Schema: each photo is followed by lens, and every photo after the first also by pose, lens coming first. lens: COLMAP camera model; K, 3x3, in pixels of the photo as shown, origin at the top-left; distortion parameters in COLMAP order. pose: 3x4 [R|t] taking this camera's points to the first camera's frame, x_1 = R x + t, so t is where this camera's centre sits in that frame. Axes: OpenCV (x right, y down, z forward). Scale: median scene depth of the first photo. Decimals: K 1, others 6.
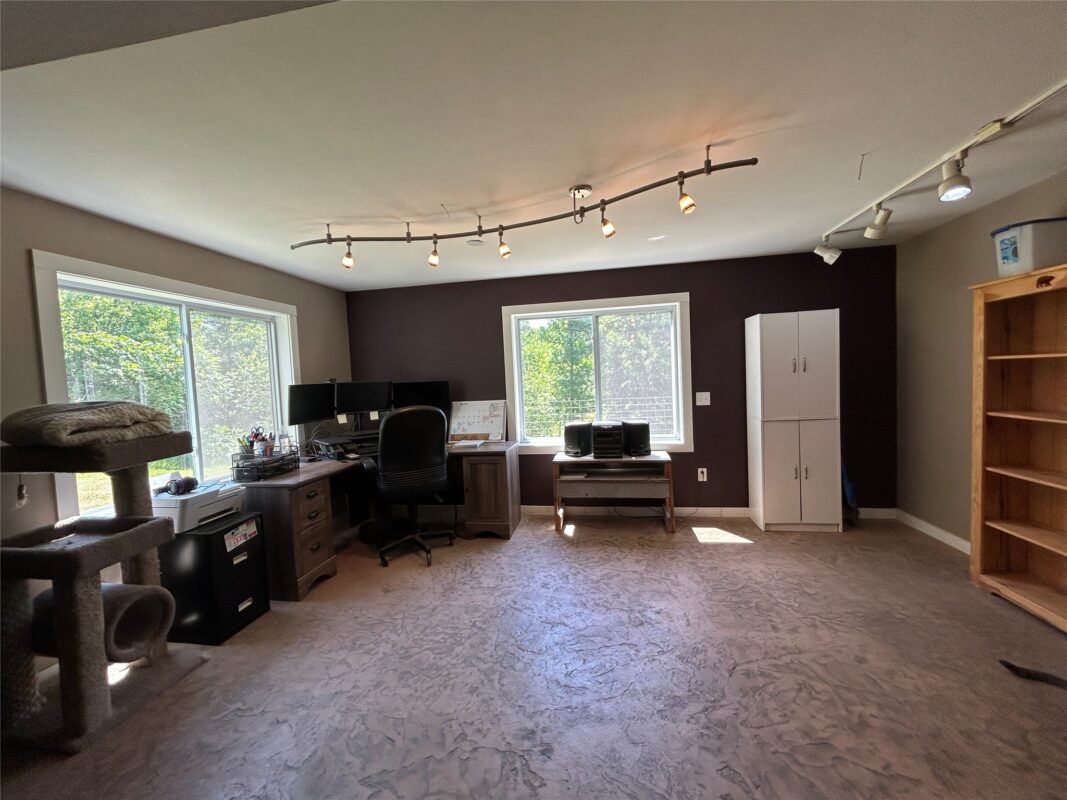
lens RADIAL K [[428.9, 0, 535.9], [0, 428.9, 400.9], [0, 0, 1]] dist [-0.003189, 0.000126]
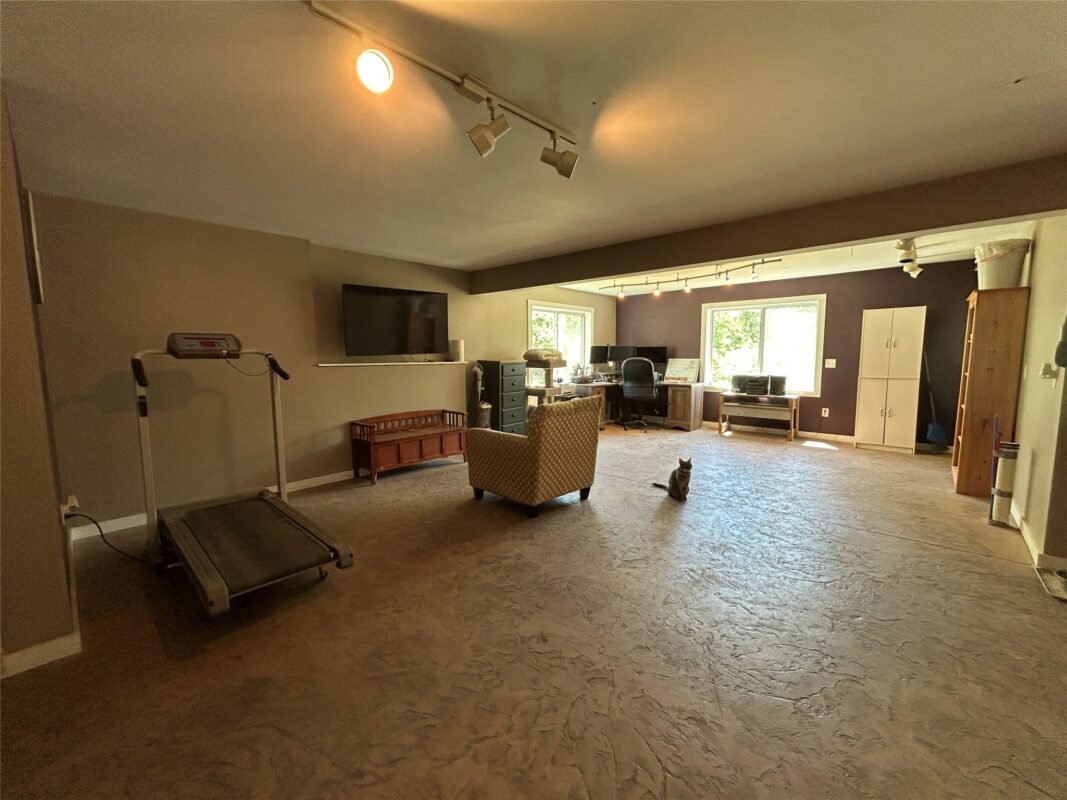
lens RADIAL K [[428.9, 0, 532.1], [0, 428.9, 399.7], [0, 0, 1]] dist [-0.003189, 0.000126]
pose [[0.839779, 0.097431, -0.534115, 0.352840], [-0.060320, 0.994419, 0.086557, 0.061262], [0.539568, -0.040471, 0.840969, -0.960274]]
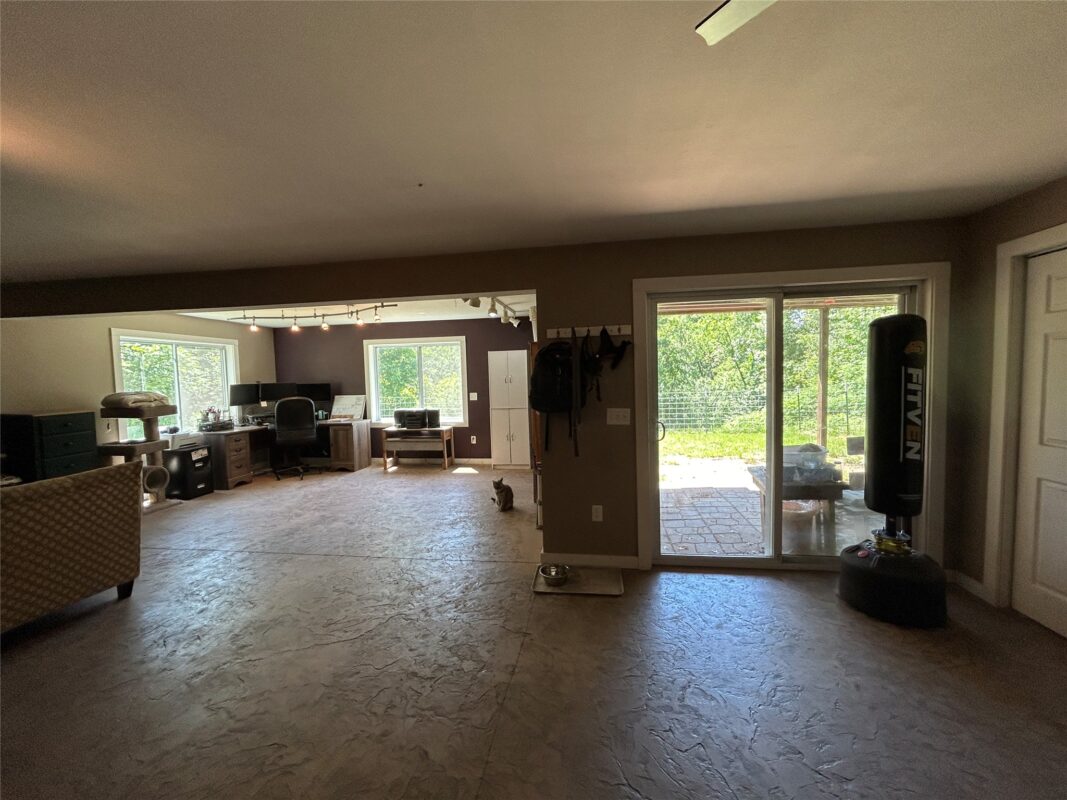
lens RADIAL K [[428.9, 0, 535.2], [0, 428.9, 401.6], [0, 0, 1]] dist [-0.003189, 0.000126]
pose [[0.999550, 0.019121, 0.023125, 0.658181], [-0.019233, 0.999804, 0.004646, 0.002482], [-0.023031, -0.005089, 0.999722, -0.830765]]
